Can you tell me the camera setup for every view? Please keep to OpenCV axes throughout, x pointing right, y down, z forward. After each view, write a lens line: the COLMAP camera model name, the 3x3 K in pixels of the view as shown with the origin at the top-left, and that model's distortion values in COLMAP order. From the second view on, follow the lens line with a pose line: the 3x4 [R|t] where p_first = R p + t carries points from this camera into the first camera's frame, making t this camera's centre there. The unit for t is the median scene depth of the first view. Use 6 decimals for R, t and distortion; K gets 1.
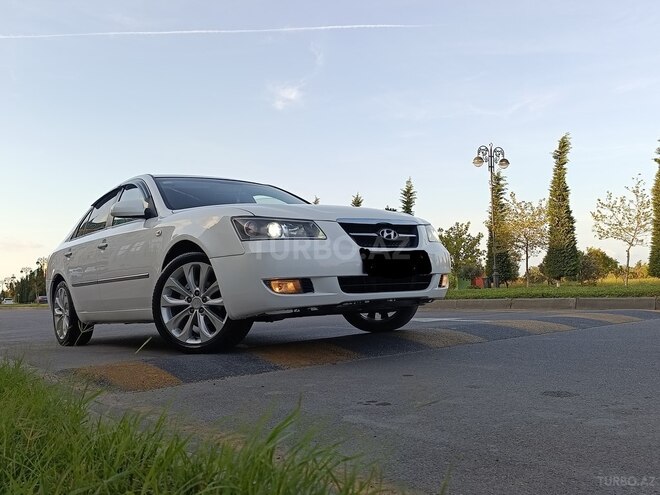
lens RADIAL K [[610.1, 0, 330.0], [0, 610.1, 247.5], [0, 0, 1]] dist [0.093402, -0.178023]
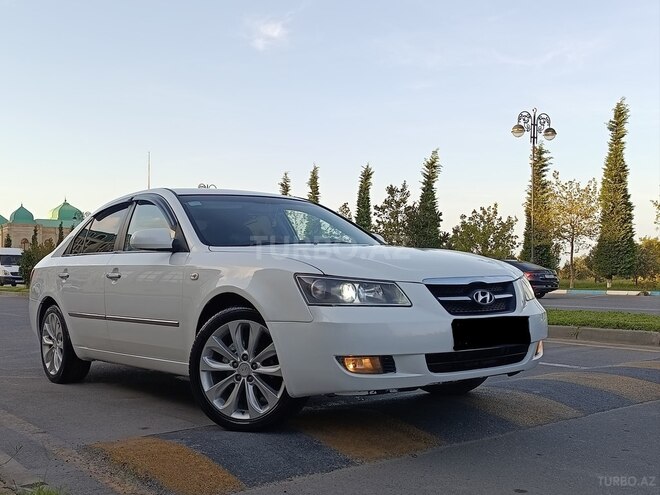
lens RADIAL K [[733.3, 0, 312.1], [0, 733.3, 253.0], [0, 0, 1]] dist [0.140794, -0.342071]
pose [[0.999351, 0.033569, -0.013074, -0.100041], [-0.032929, 0.998379, 0.046424, -0.097954], [0.014611, -0.045964, 0.998836, 0.011329]]
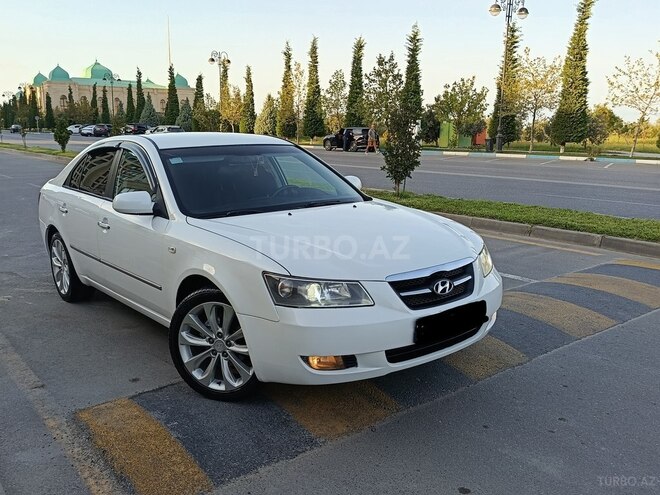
lens RADIAL K [[610.1, 0, 330.0], [0, 610.1, 247.5], [0, 0, 1]] dist [0.093402, -0.178023]
pose [[0.999003, 0.039357, 0.021082, -0.069097], [-0.043576, 0.962315, 0.268422, -0.247497], [-0.009723, -0.269073, 0.963071, 0.151396]]
